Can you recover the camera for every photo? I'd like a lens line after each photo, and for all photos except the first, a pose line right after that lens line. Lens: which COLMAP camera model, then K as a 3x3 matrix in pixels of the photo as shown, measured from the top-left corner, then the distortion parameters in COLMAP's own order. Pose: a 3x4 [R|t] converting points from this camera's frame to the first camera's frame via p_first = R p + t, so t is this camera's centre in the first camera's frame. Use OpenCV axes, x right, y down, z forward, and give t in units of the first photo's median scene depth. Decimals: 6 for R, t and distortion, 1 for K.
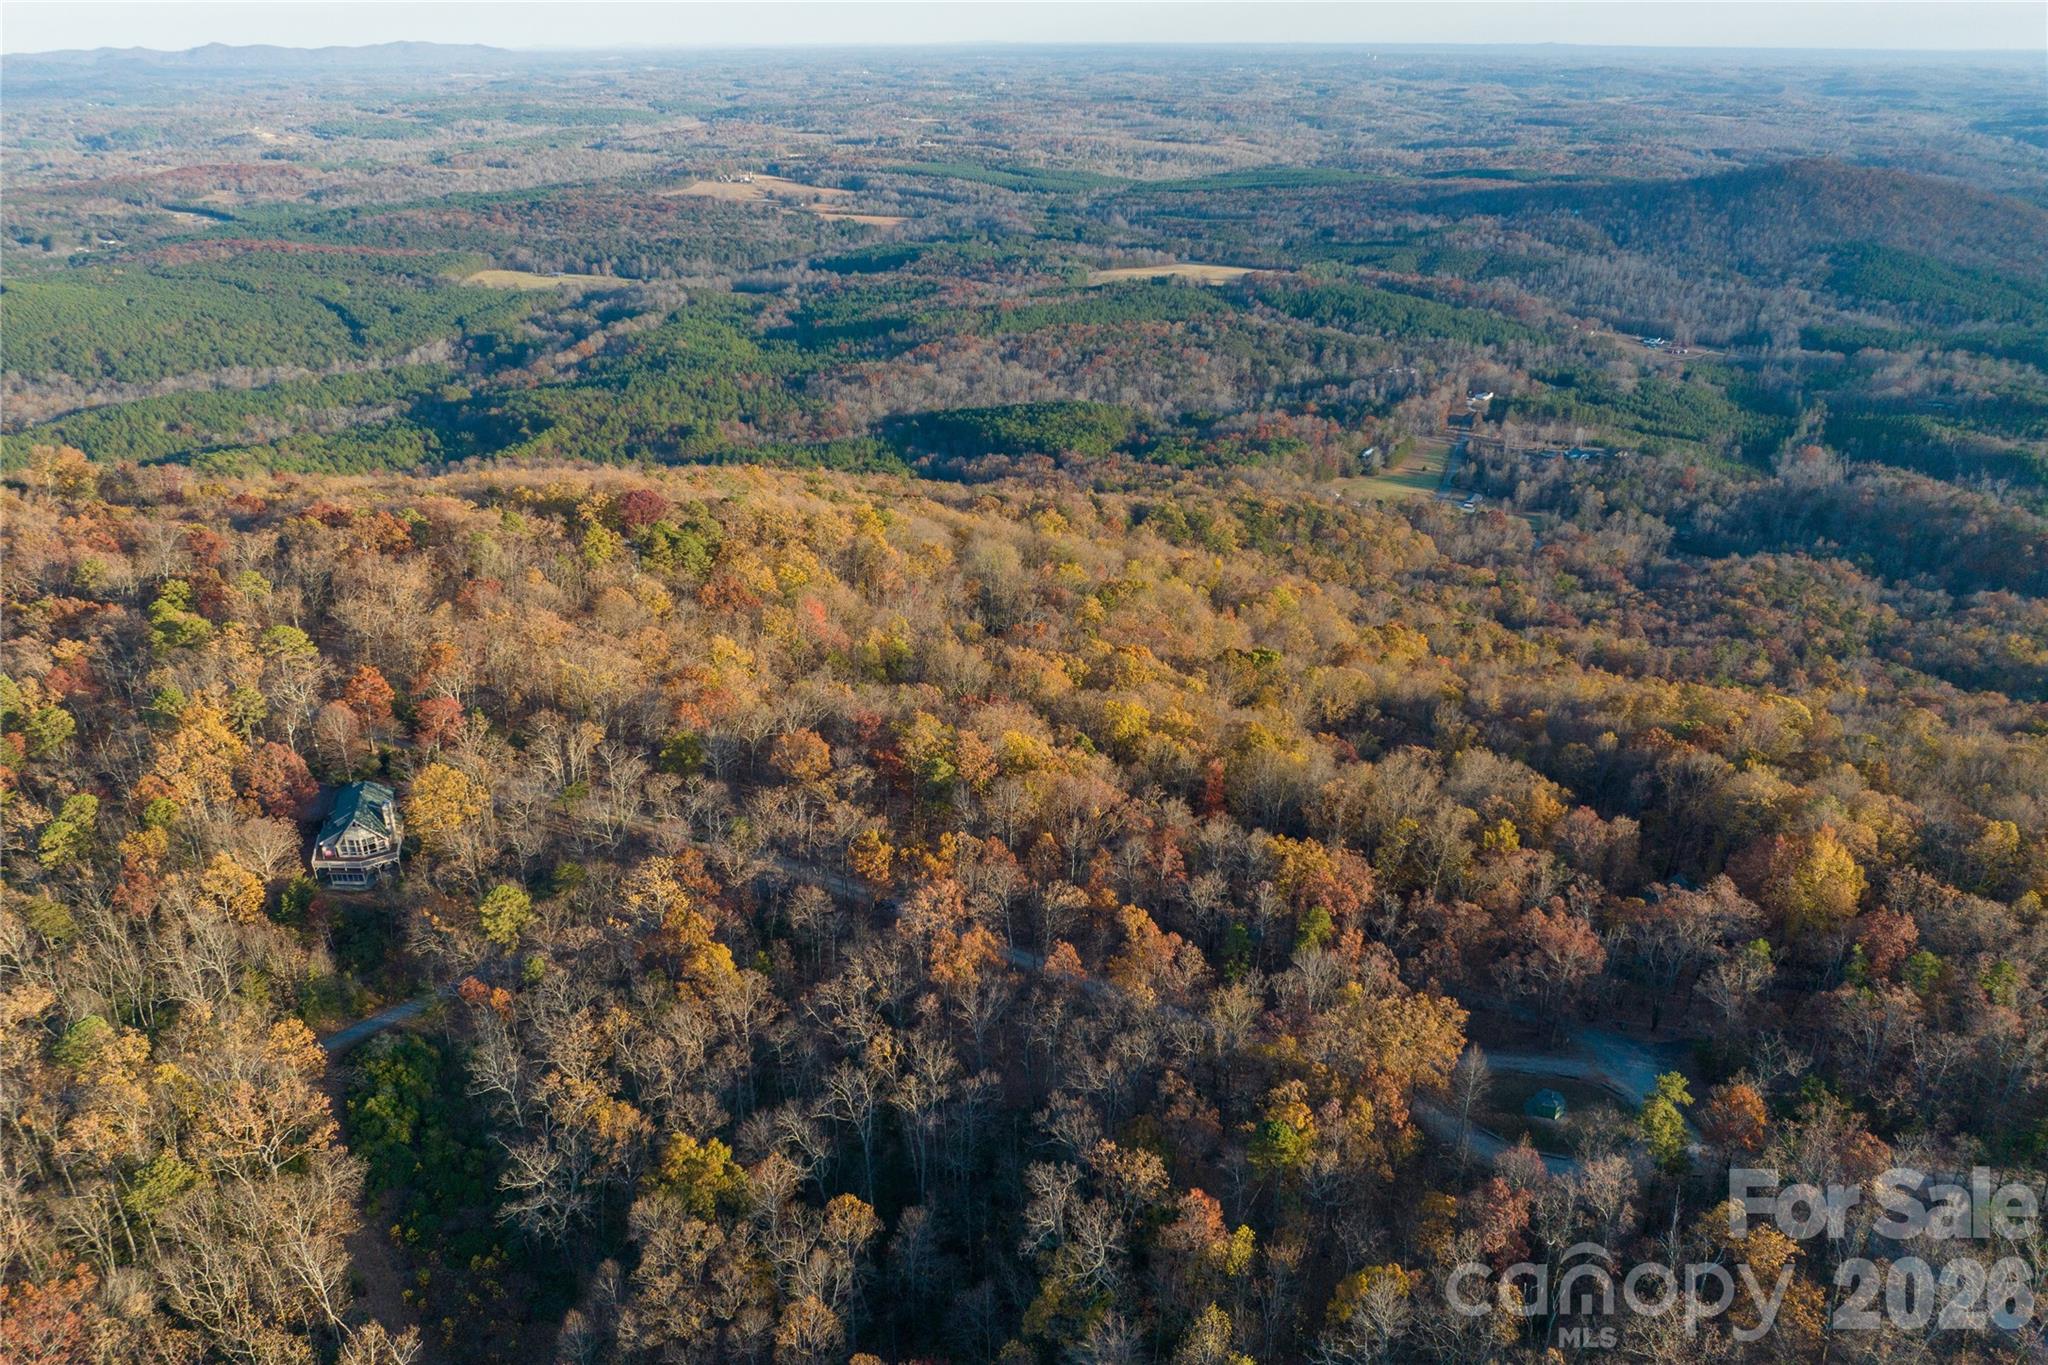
lens RADIAL K [[1470.8, 0, 1024.0], [0, 1470.8, 682.5], [0, 0, 1]] dist [-0.076205, 0.046648]
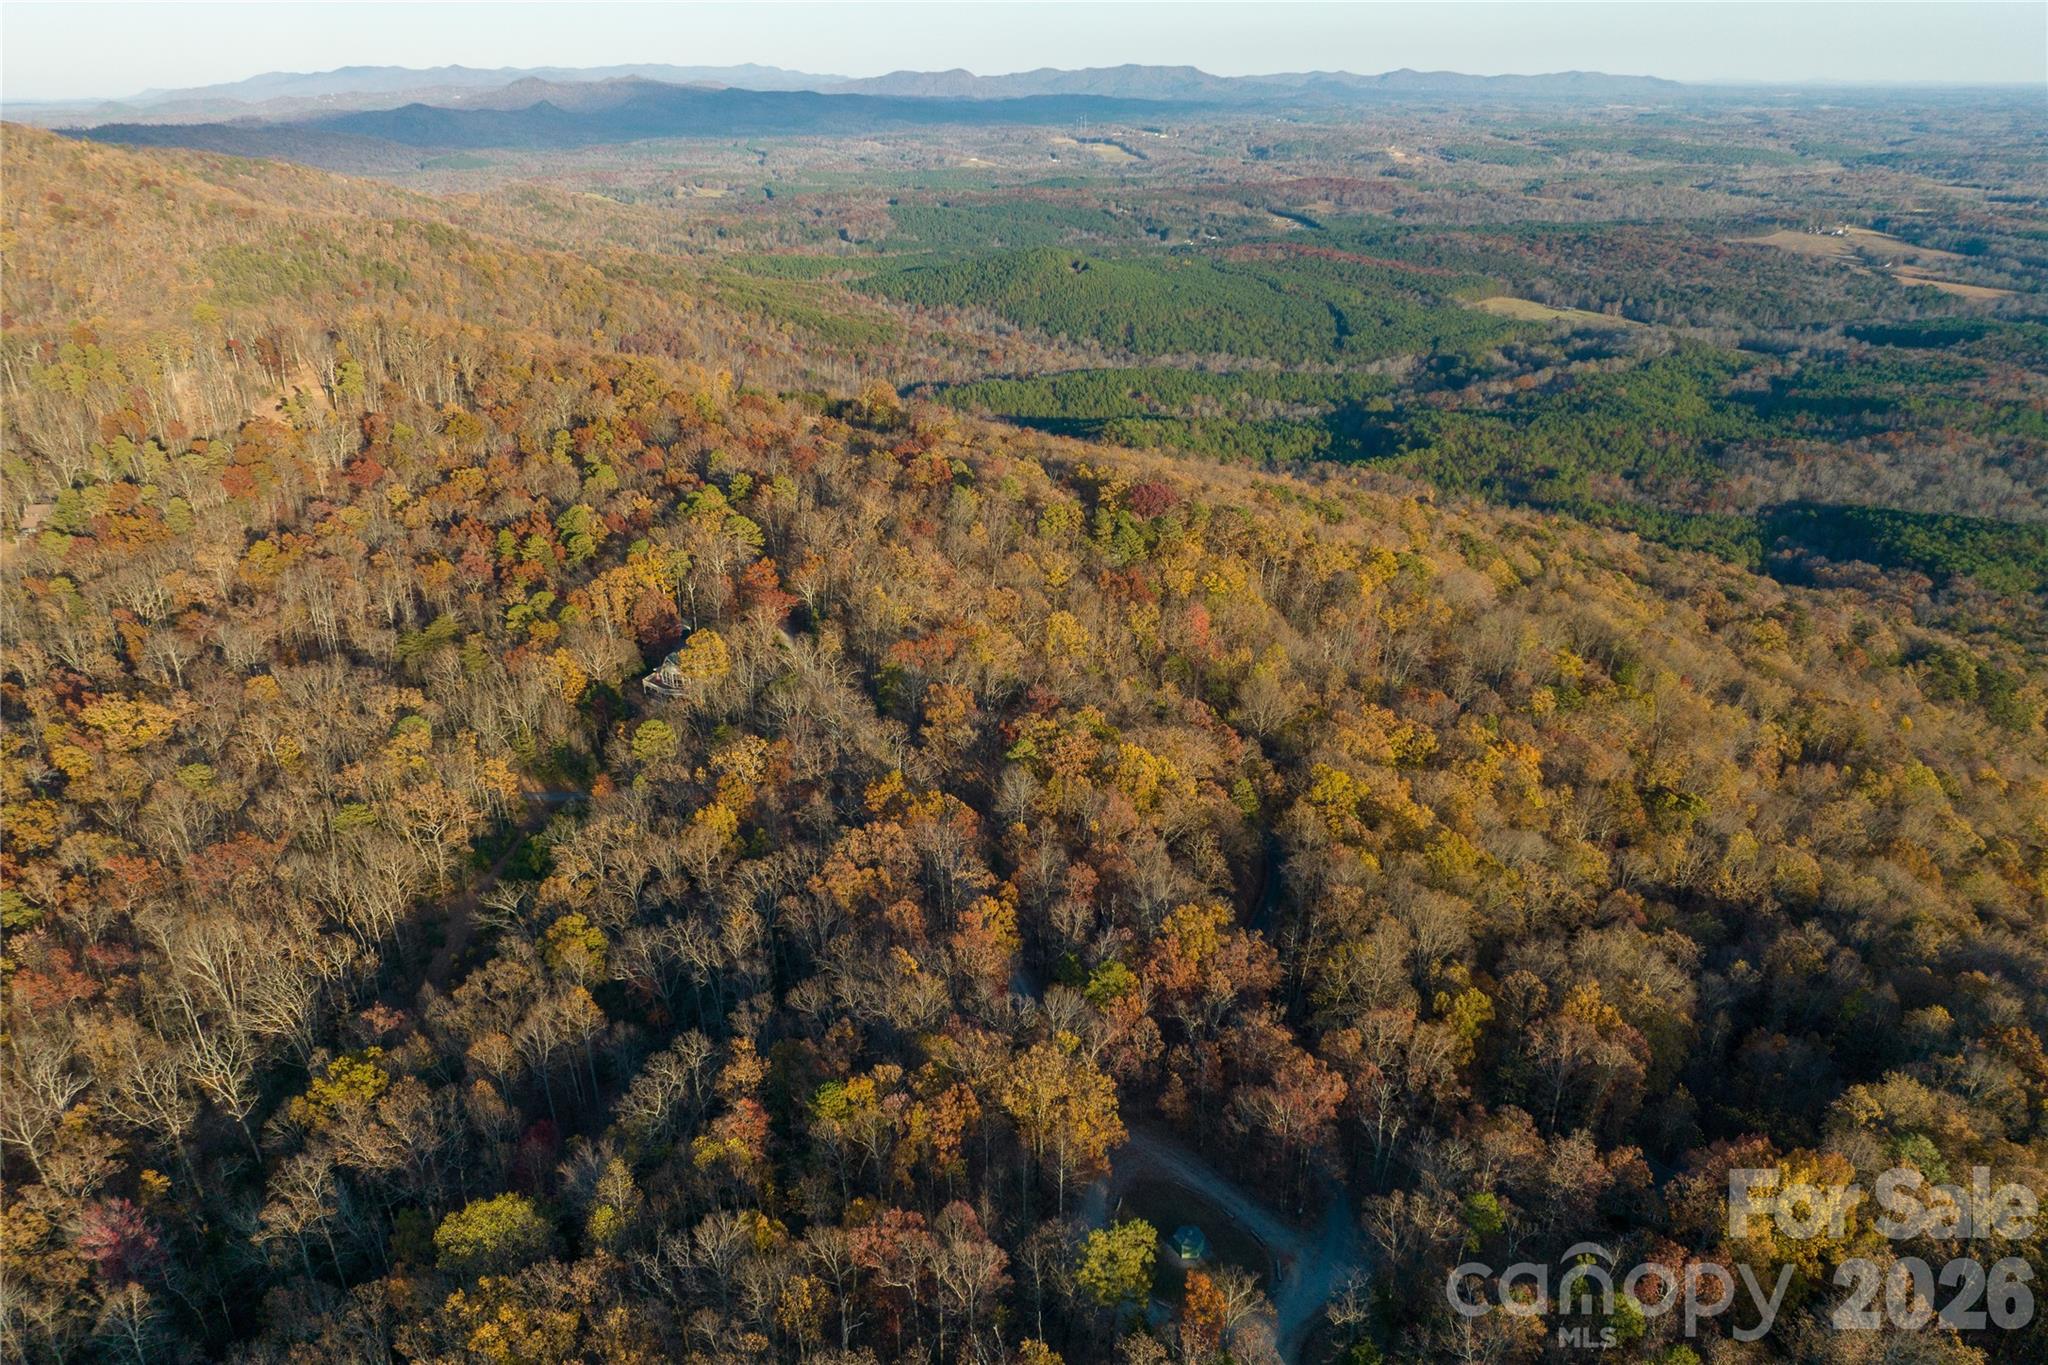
lens RADIAL K [[1491.2, 0, 1024.0], [0, 1491.2, 682.5], [0, 0, 1]] dist [-0.055136, 0.024187]
pose [[0.743942, 0.252604, -0.618662, 0.106248], [-0.267985, 0.960871, 0.070079, -0.010893], [0.612156, 0.113658, 0.782526, 0.024782]]
